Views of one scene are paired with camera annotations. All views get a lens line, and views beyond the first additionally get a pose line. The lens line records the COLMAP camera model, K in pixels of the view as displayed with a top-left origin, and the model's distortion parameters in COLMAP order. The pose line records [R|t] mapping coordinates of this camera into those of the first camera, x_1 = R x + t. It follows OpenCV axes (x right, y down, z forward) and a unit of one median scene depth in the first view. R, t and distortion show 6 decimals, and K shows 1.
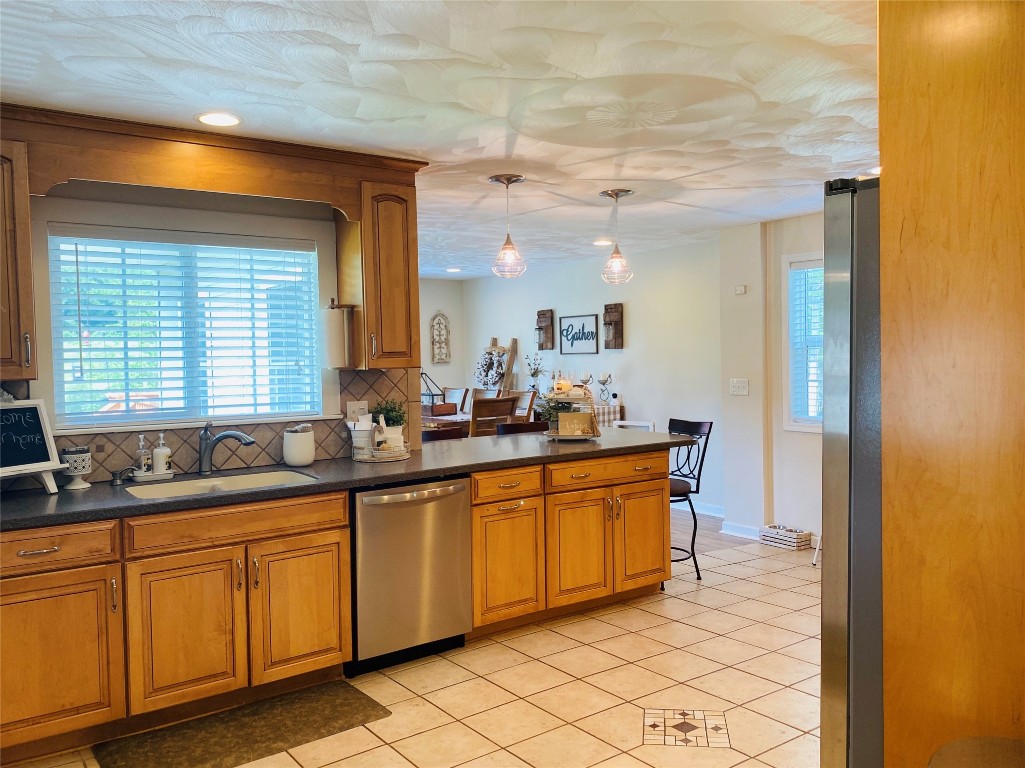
lens RADIAL K [[767.2, 0, 512.5], [0, 767.2, 384.0], [0, 0, 1]] dist [0.003435, -0.048770]
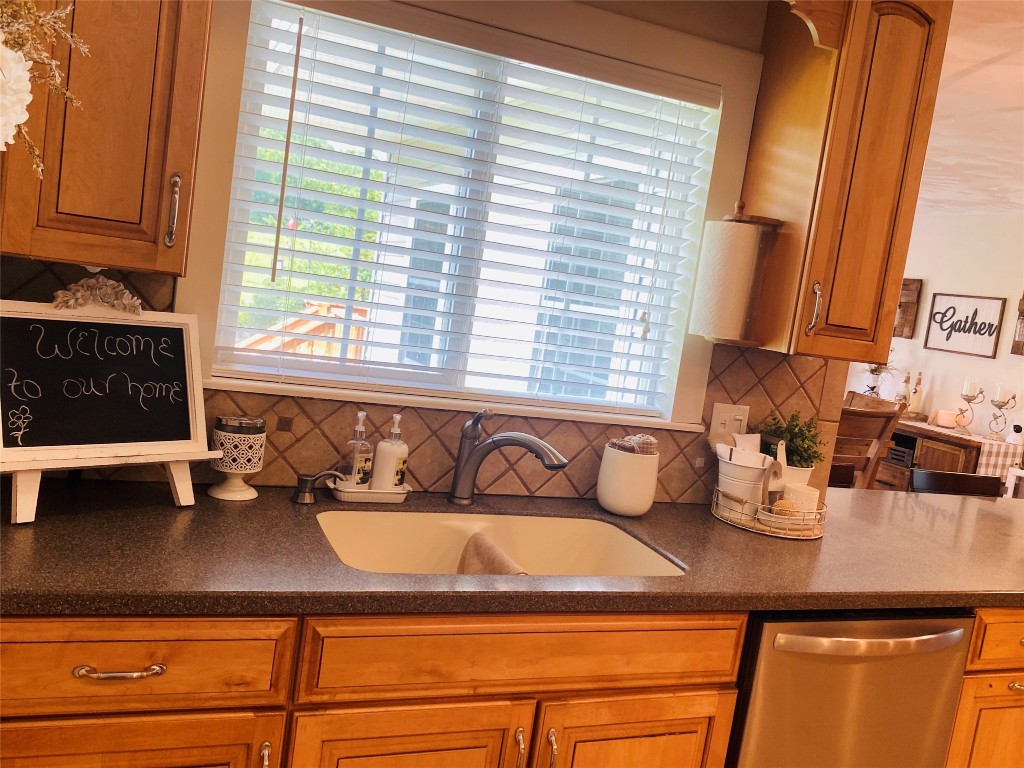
lens RADIAL K [[868.1, 0, 516.1], [0, 868.1, 386.7], [0, 0, 1]] dist [0.080485, -0.147383]
pose [[0.955753, 0.181898, -0.231192, -0.225806], [-0.168254, 0.982685, 0.077594, -0.012547], [0.241303, -0.035261, 0.969809, 0.407541]]
